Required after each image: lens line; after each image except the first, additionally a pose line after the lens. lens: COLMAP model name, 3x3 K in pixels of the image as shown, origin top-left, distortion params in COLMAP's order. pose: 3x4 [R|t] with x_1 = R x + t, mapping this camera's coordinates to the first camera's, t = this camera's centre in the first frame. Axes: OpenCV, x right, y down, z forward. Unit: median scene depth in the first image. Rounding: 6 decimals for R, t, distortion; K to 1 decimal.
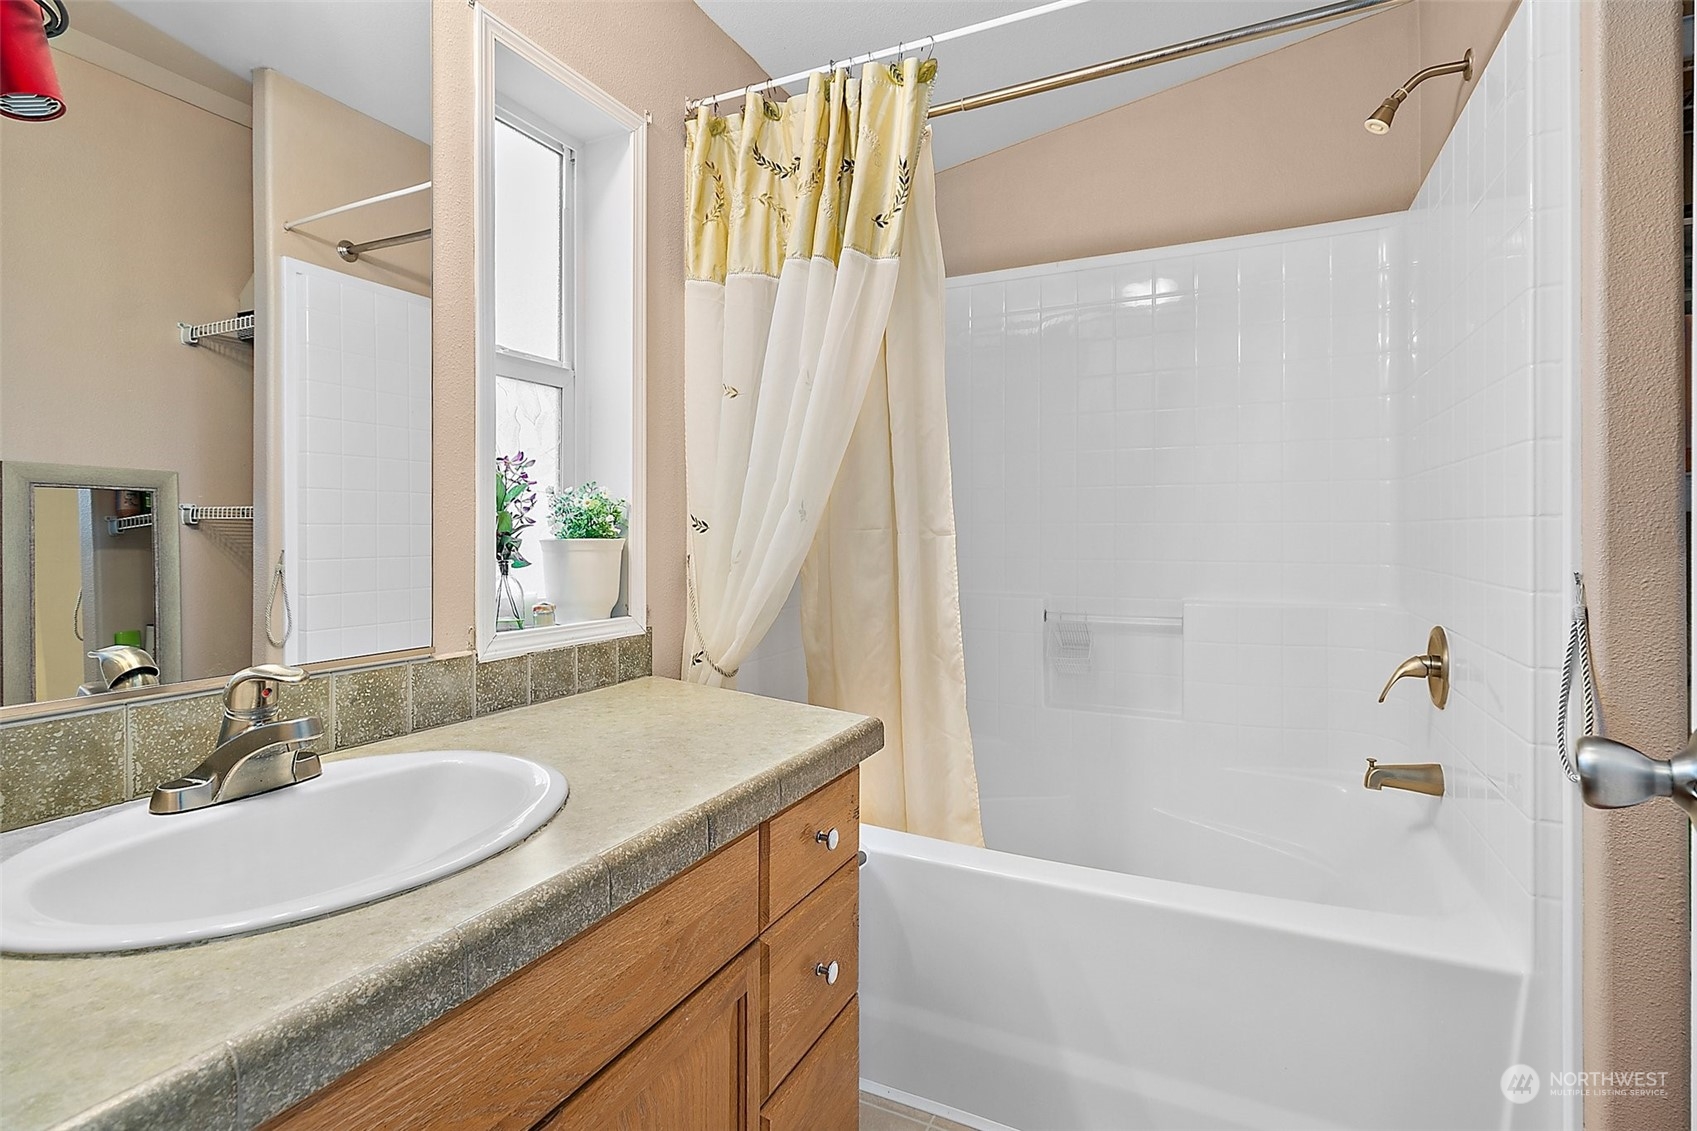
lens RADIAL K [[798.3, 0, 848.0], [0, 798.3, 561.1], [0, 0, 1]] dist [0.001203, -0.000860]
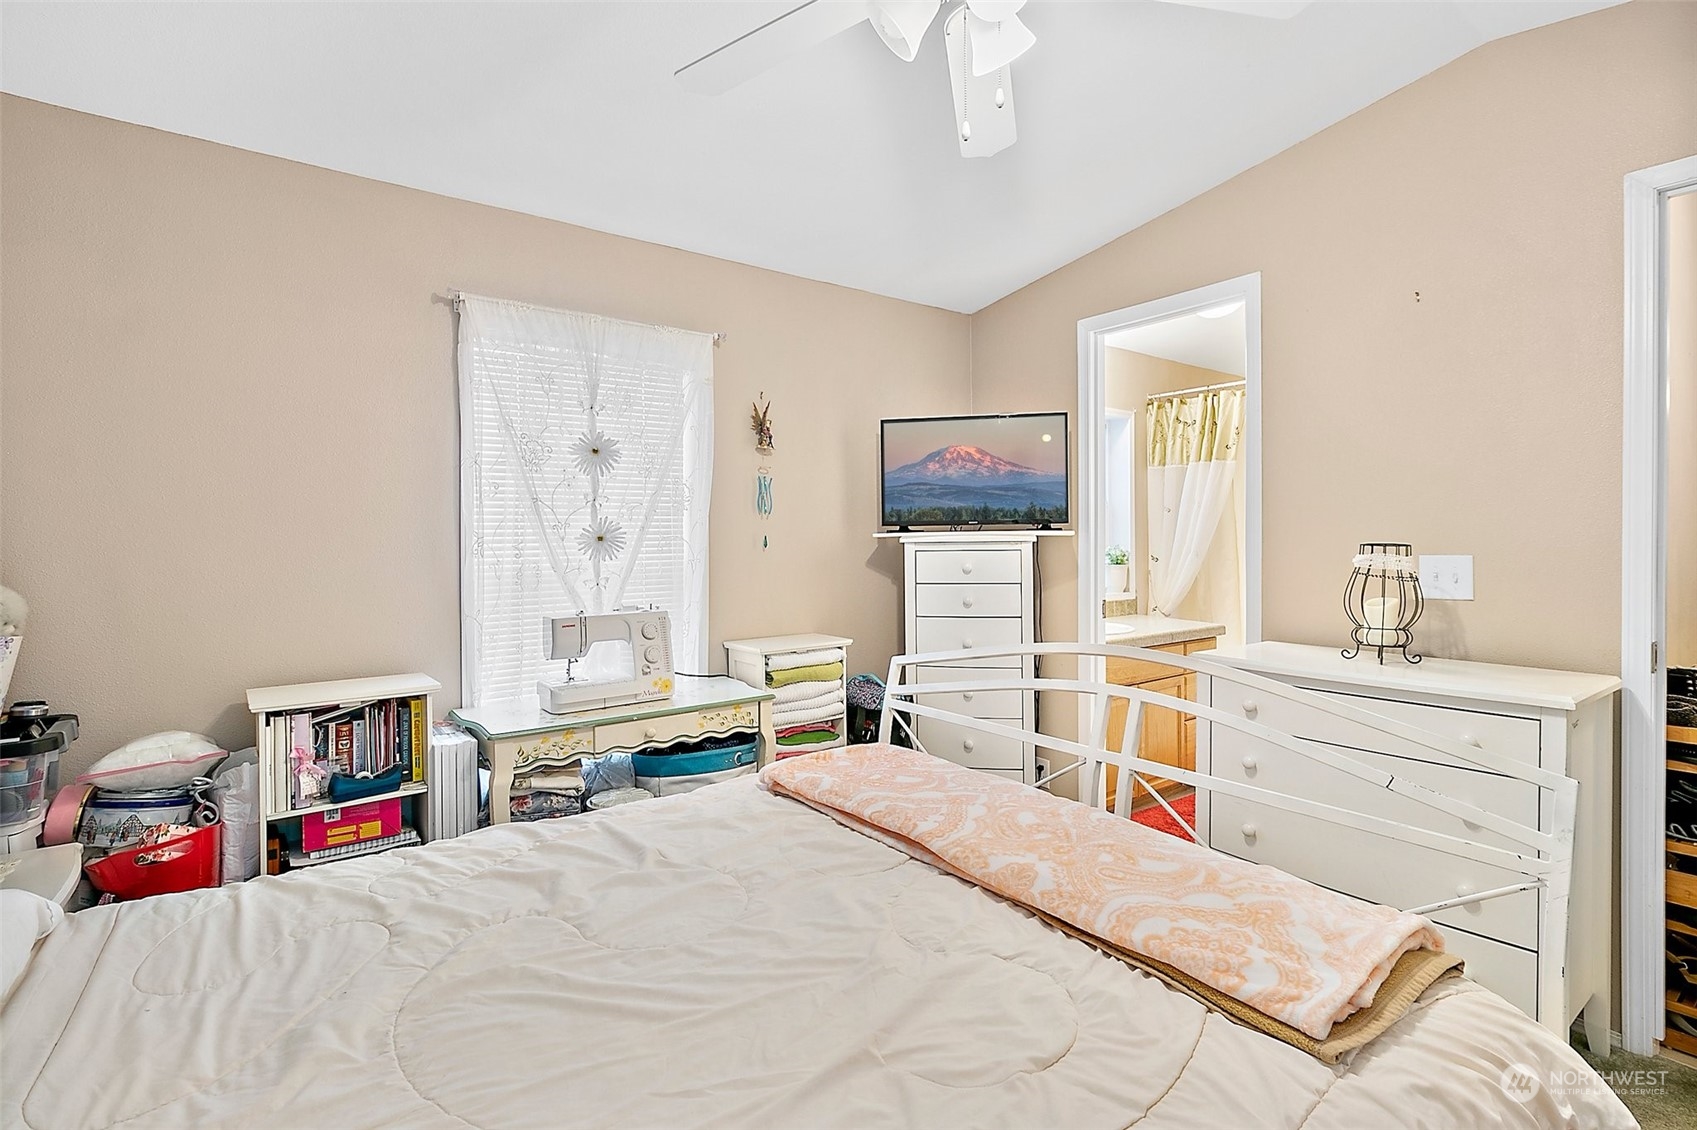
lens RADIAL K [[798.3, 0, 843.4], [0, 798.3, 557.4], [0, 0, 1]] dist [0.001203, -0.000860]
pose [[0.887601, -0.002103, -0.460609, 0.123583], [-0.000067, 0.999989, -0.004693, -0.038032], [0.460614, 0.004197, 0.887591, -1.903539]]
